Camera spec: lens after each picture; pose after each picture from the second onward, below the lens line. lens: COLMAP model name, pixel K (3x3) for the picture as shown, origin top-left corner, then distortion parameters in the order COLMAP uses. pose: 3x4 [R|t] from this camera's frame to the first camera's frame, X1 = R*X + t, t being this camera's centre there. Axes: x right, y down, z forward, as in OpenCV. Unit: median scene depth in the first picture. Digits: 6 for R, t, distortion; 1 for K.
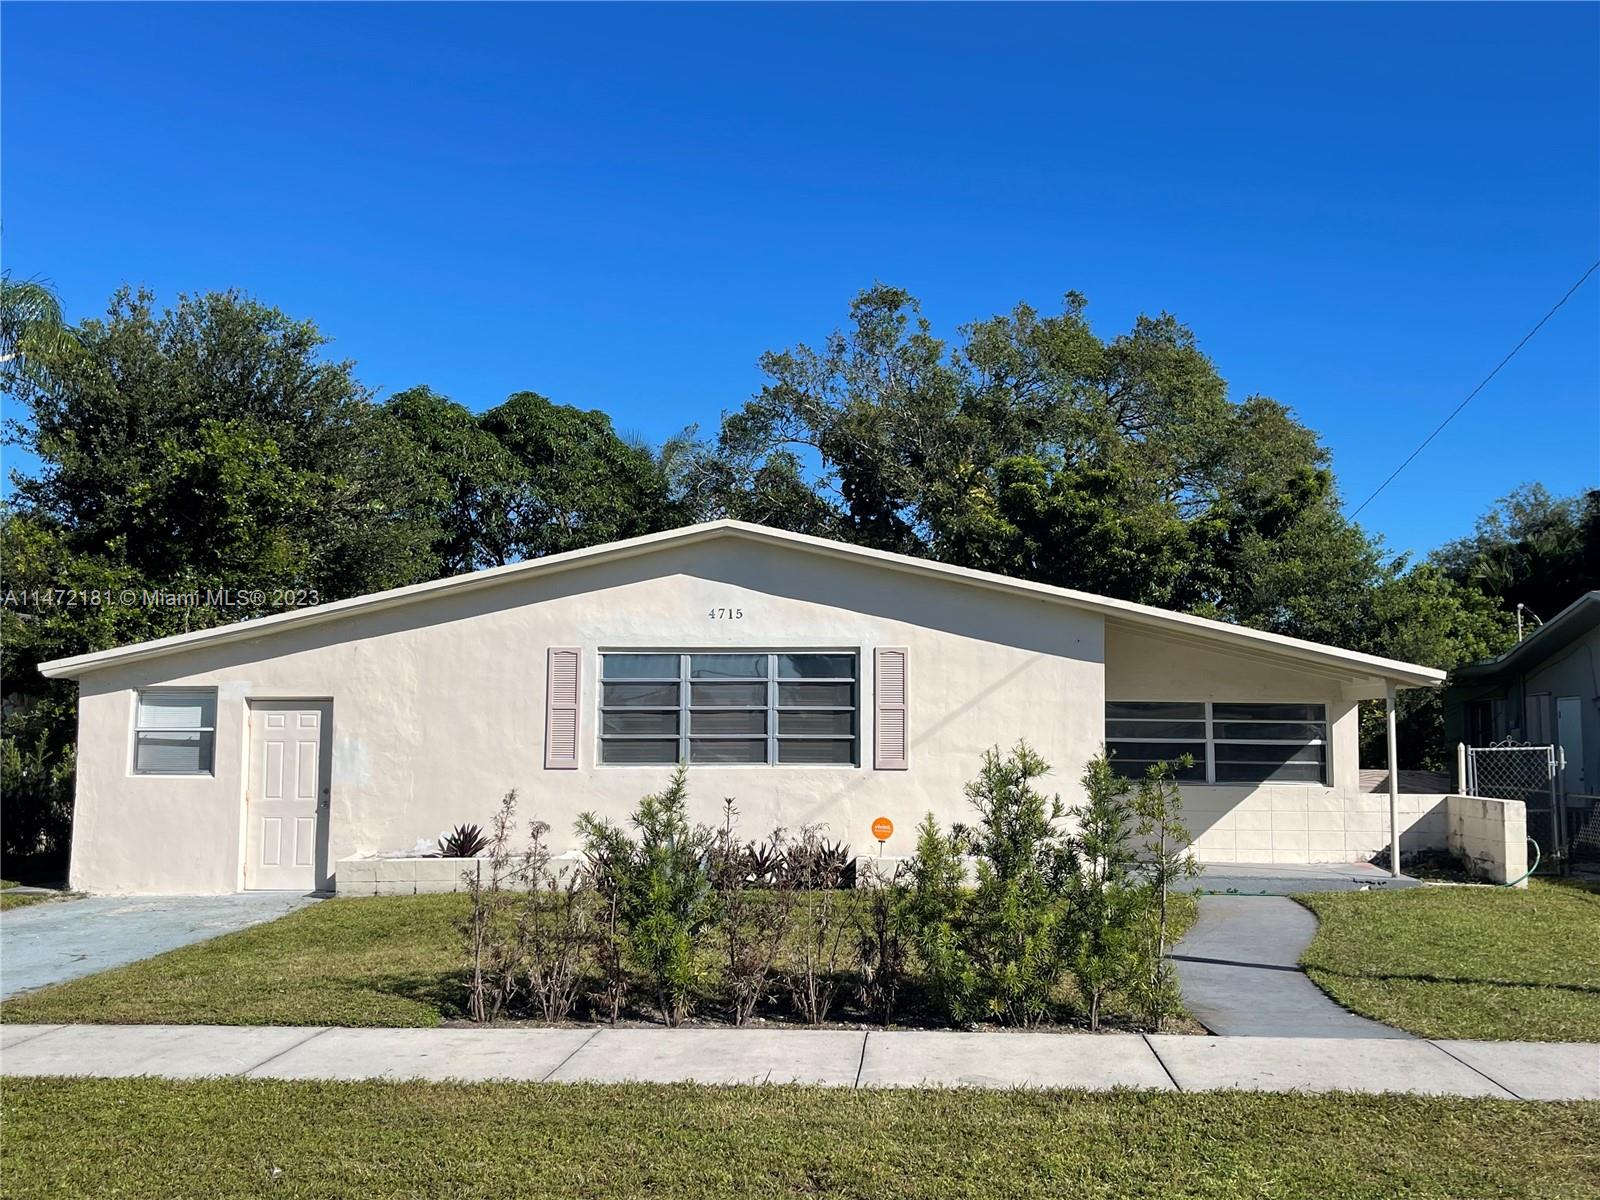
lens RADIAL K [[1585.1, 0, 814.9], [0, 1585.1, 592.9], [0, 0, 1]] dist [0.054490, 0.000000]
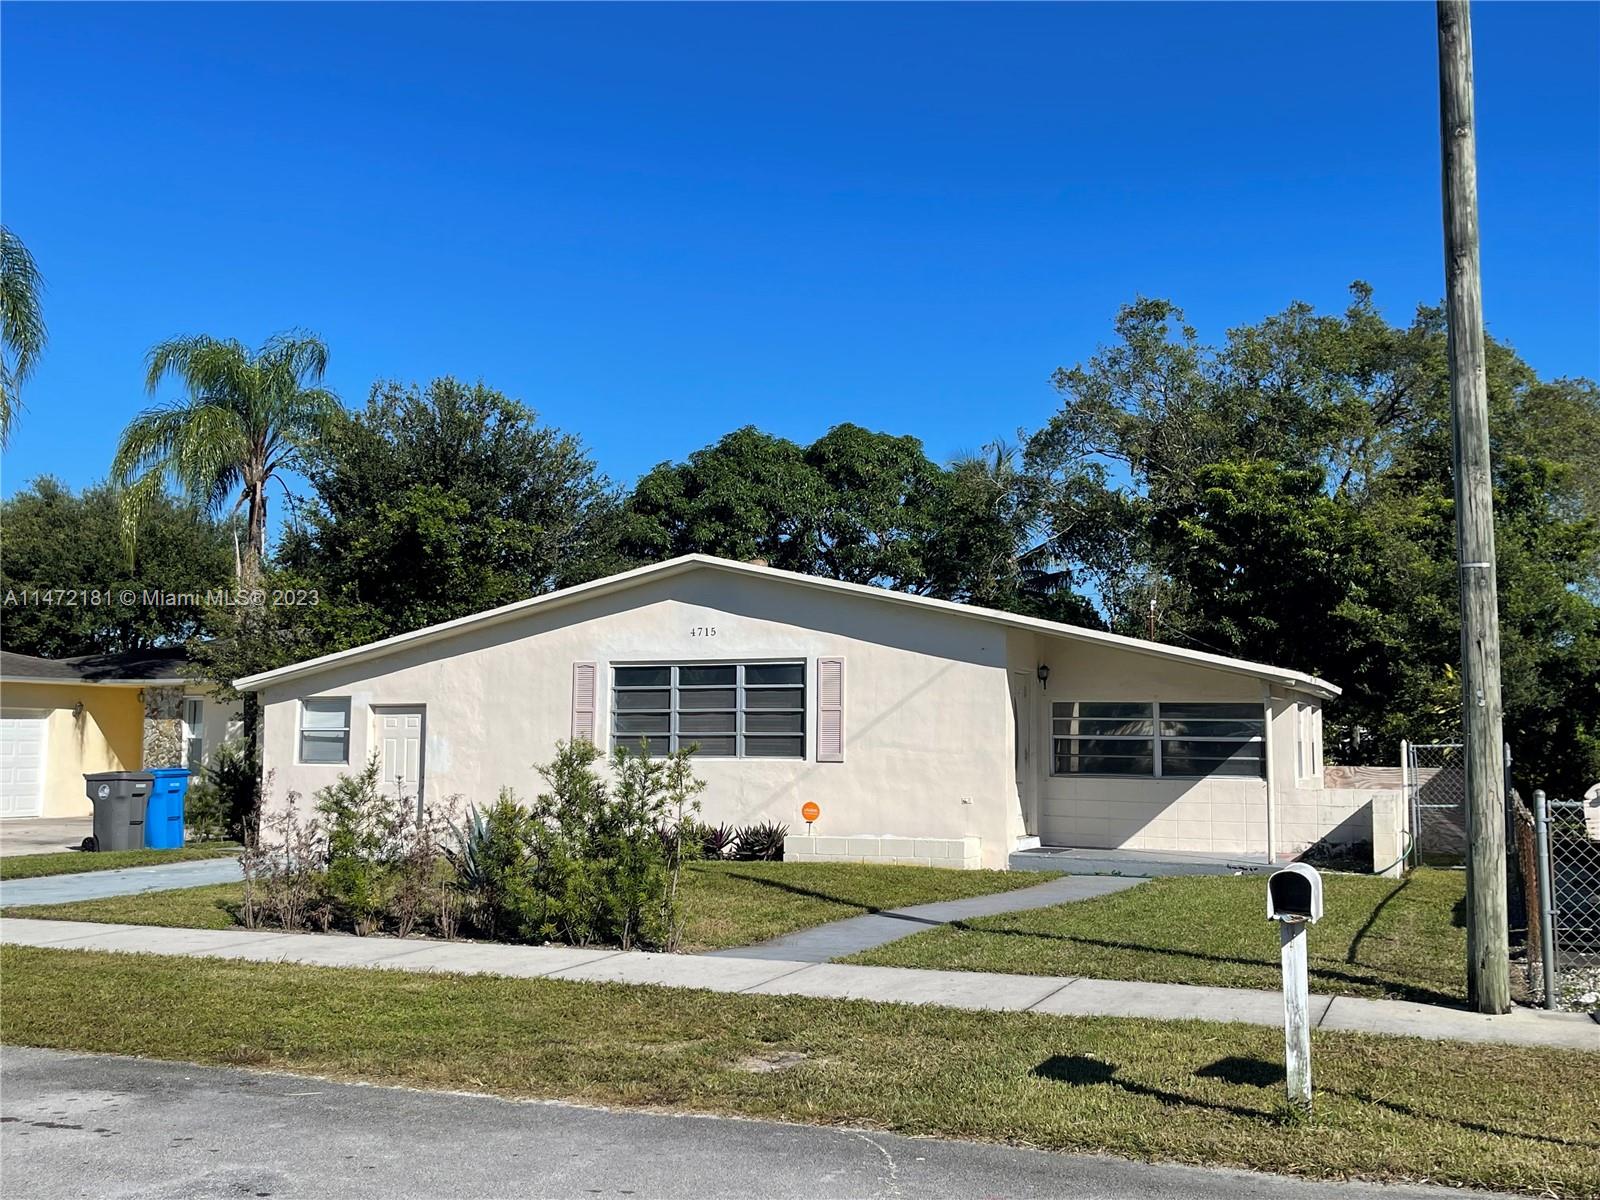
lens RADIAL K [[1585.1, 0, 797.3], [0, 1585.1, 610.0], [0, 0, 1]] dist [0.054490, 0.000000]
pose [[0.940340, -0.028159, -0.339069, 0.415859], [0.030571, 0.999531, 0.001772, -0.003237], [0.338860, -0.012032, 0.940760, -0.103174]]
